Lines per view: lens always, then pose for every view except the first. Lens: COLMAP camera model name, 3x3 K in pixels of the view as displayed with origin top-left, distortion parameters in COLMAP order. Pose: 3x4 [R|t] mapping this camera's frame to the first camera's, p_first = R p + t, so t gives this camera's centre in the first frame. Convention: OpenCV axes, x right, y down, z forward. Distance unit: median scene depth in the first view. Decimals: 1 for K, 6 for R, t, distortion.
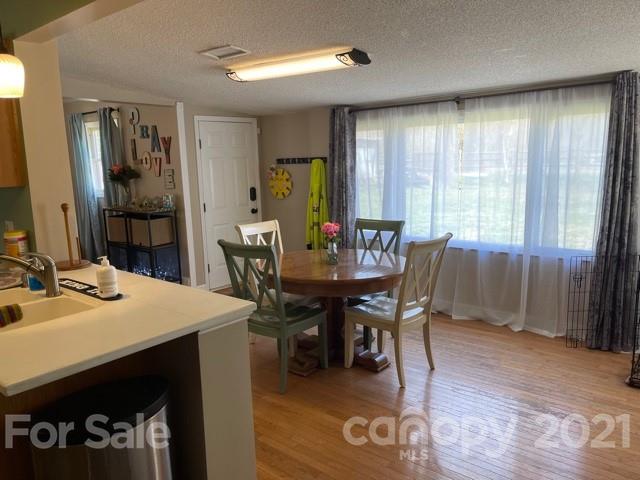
lens RADIAL K [[485.1, 0, 320.3], [0, 485.1, 242.5], [0, 0, 1]] dist [0.060423, -0.067538]
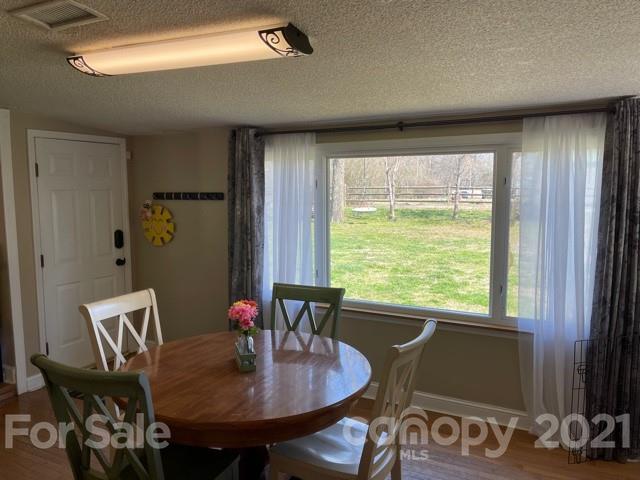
lens RADIAL K [[485.1, 0, 316.7], [0, 485.1, 236.6], [0, 0, 1]] dist [0.060423, -0.067538]
pose [[0.972842, 0.001129, 0.231469, -0.026619], [0.015784, 0.997337, -0.071201, -0.065682], [-0.230933, 0.072921, 0.970233, 0.302825]]
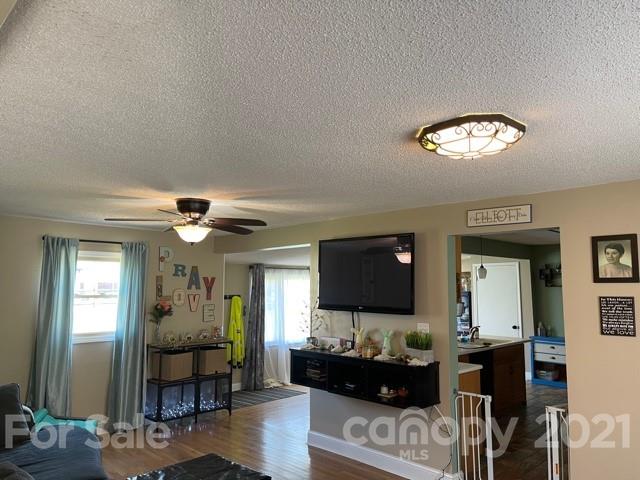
lens RADIAL K [[485.1, 0, 320.0], [0, 485.1, 239.6], [0, 0, 1]] dist [0.060423, -0.067538]
pose [[0.120745, 0.121368, 0.985236, -1.791290], [0.156881, 0.977692, -0.139665, -0.123377], [-0.980209, 0.171429, 0.099011, 0.754430]]
